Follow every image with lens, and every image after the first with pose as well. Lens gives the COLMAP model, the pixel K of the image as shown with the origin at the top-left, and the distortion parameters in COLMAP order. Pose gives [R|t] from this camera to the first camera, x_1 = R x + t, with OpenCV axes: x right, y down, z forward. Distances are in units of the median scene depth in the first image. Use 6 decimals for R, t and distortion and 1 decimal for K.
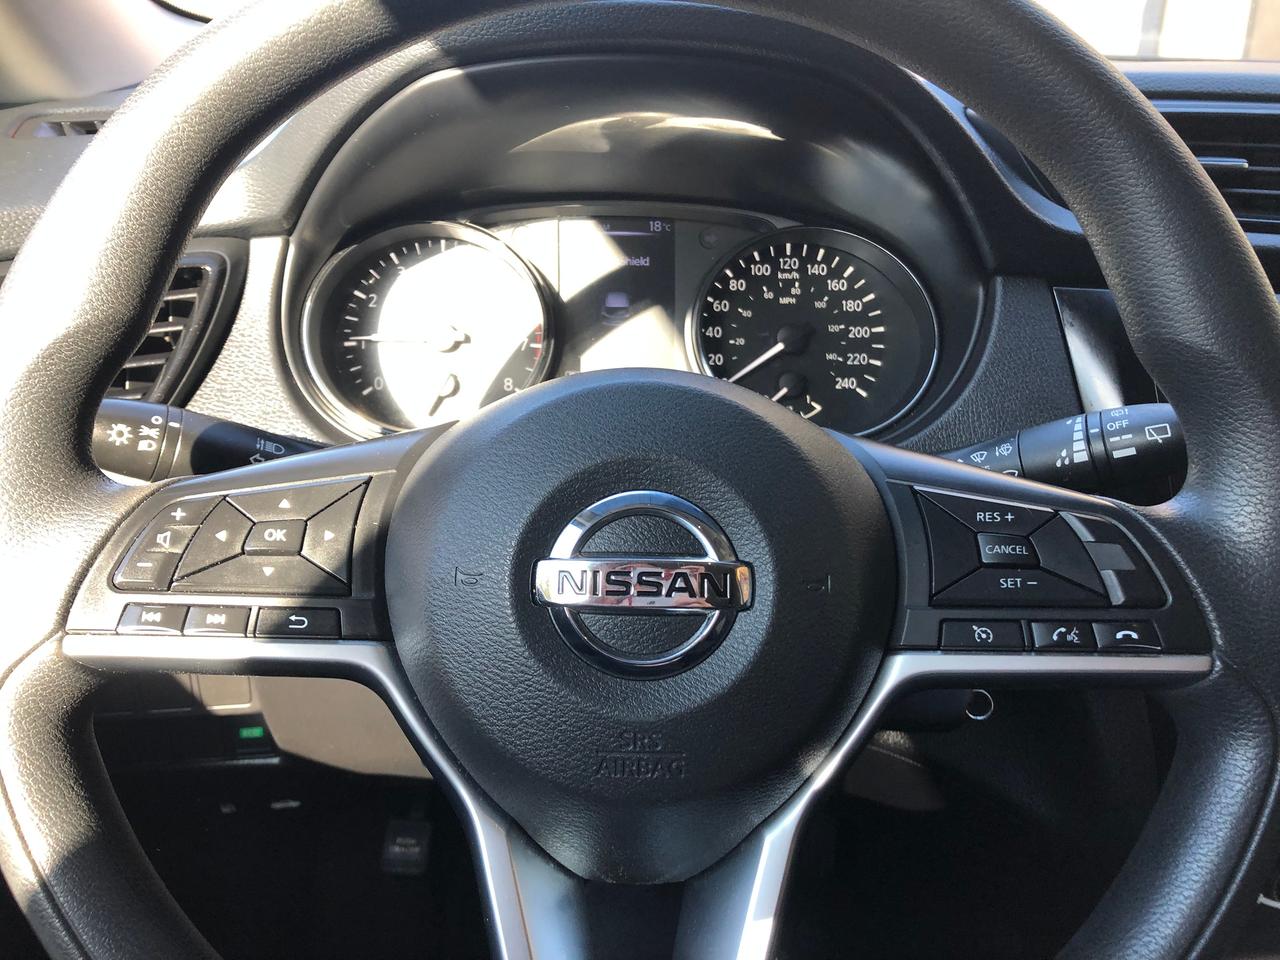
lens RADIAL K [[1120.3, 0, 640.0], [0, 1120.3, 480.0], [0, 0, 1]] dist [0.168783, -0.488620]
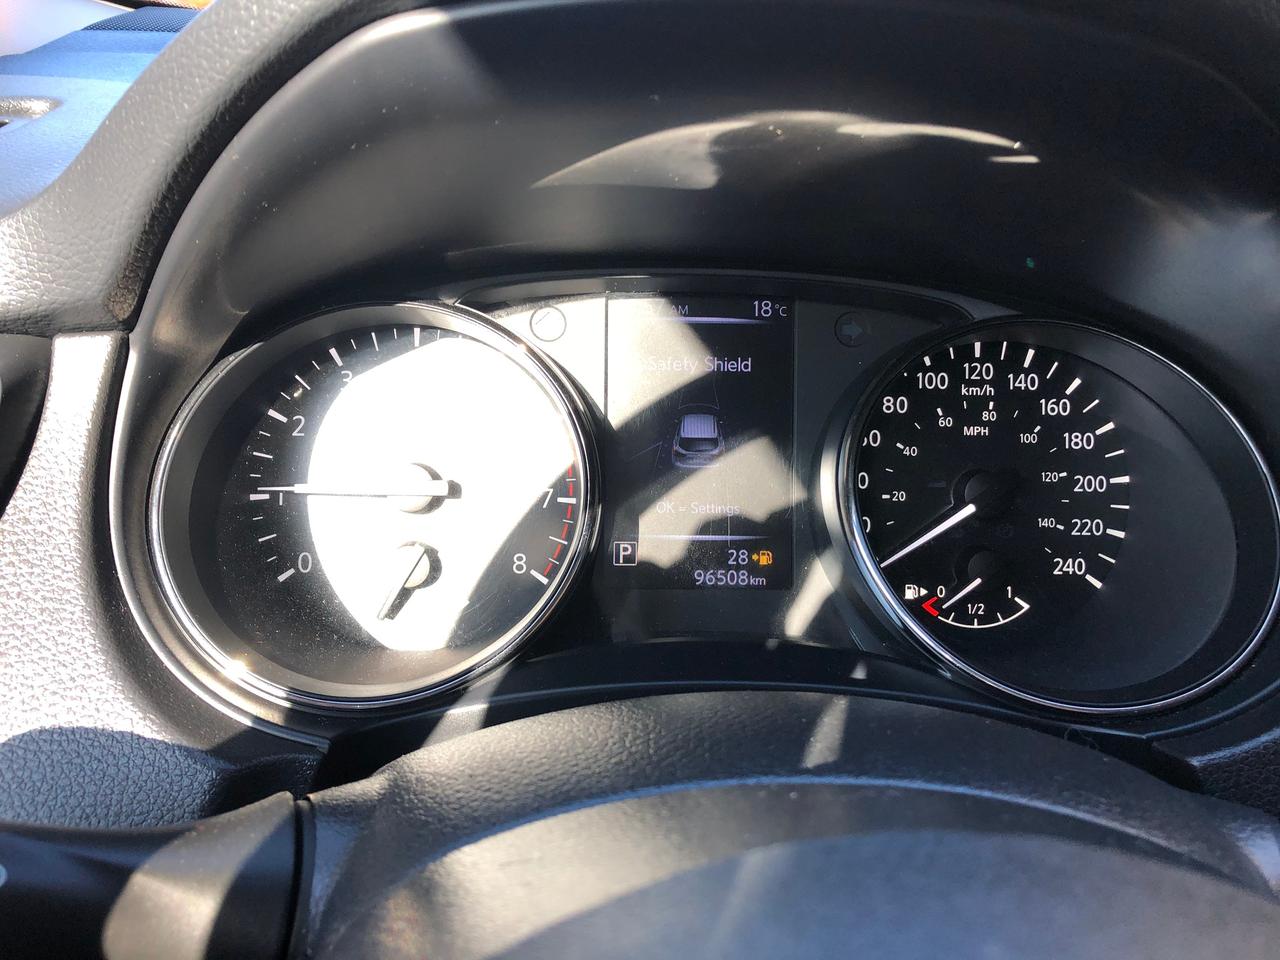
lens RADIAL K [[1048.4, 0, 640.0], [0, 1048.4, 480.0], [0, 0, 1]] dist [0.057668, -0.076010]
pose [[0.999816, 0.013262, 0.013827, -0.060232], [-0.013086, 0.999833, -0.012746, -0.122984], [-0.013994, 0.012562, 0.999823, 0.428328]]
